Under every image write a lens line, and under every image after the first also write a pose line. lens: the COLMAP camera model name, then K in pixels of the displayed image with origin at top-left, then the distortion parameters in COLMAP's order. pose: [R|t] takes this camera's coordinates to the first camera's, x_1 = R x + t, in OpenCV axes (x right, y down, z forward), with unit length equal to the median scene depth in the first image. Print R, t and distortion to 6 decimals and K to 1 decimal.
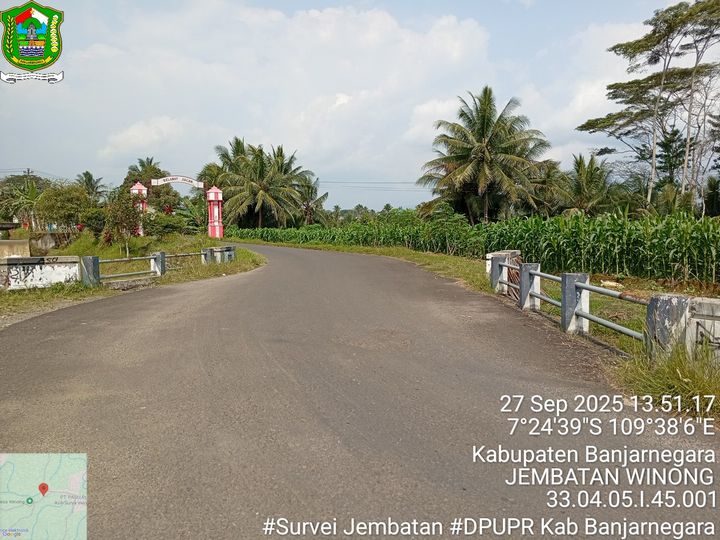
lens RADIAL K [[554.4, 0, 360.8], [0, 554.4, 272.0], [0, 0, 1]] dist [0.057168, -0.134806]
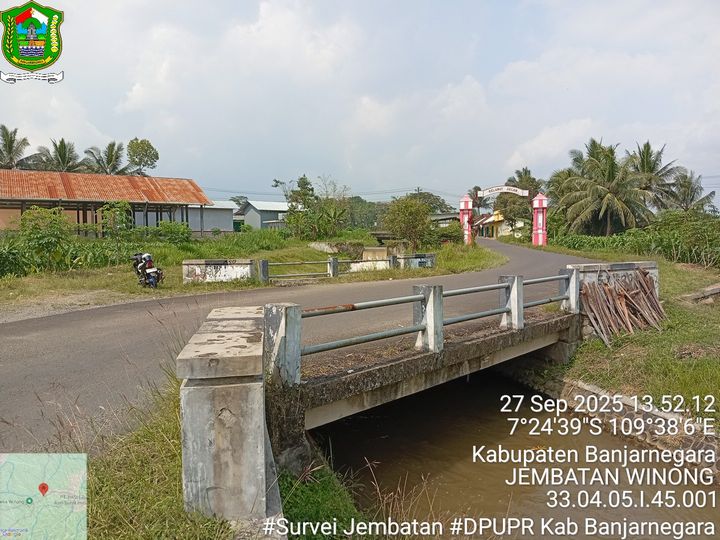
lens RADIAL K [[554.4, 0, 352.3], [0, 554.4, 273.2], [0, 0, 1]] dist [0.057168, -0.134806]
pose [[0.754067, 0.031721, -0.656031, 0.126642], [-0.039423, 0.999218, 0.003001, -0.002065], [0.655613, 0.023600, 0.754728, 0.033683]]
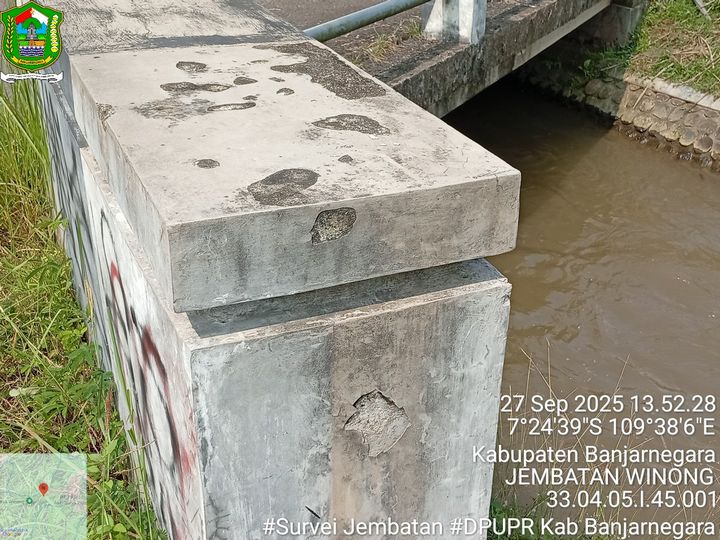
lens RADIAL K [[935.3, 0, 358.2], [0, 935.3, 268.2], [0, 0, 1]] dist [0.002708, 0.000000]
pose [[0.889732, 0.211155, -0.404710, 0.092380], [-0.044214, 0.922277, 0.383992, 0.000288], [0.454337, -0.323756, 0.829916, 0.048254]]
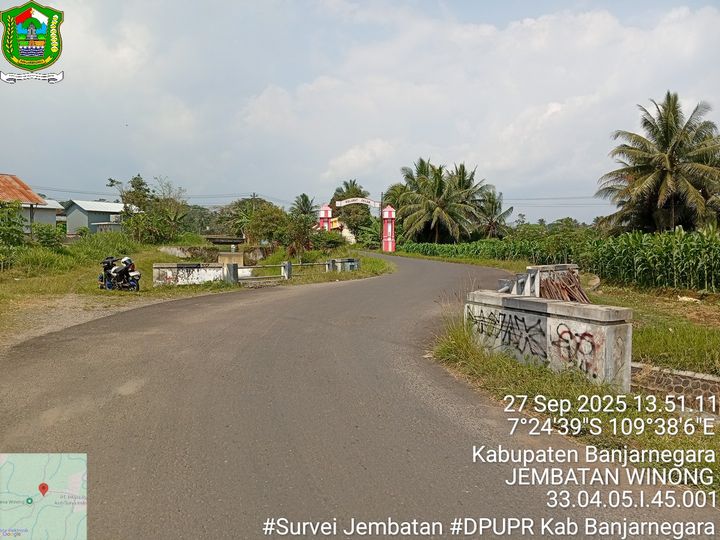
lens RADIAL K [[554.4, 0, 356.6], [0, 554.4, 273.3], [0, 0, 1]] dist [0.057168, -0.134806]
pose [[0.930993, 0.020524, -0.364459, 0.075186], [-0.029271, 0.999400, -0.018493, 0.003171], [0.363860, 0.027885, 0.931036, -0.045489]]
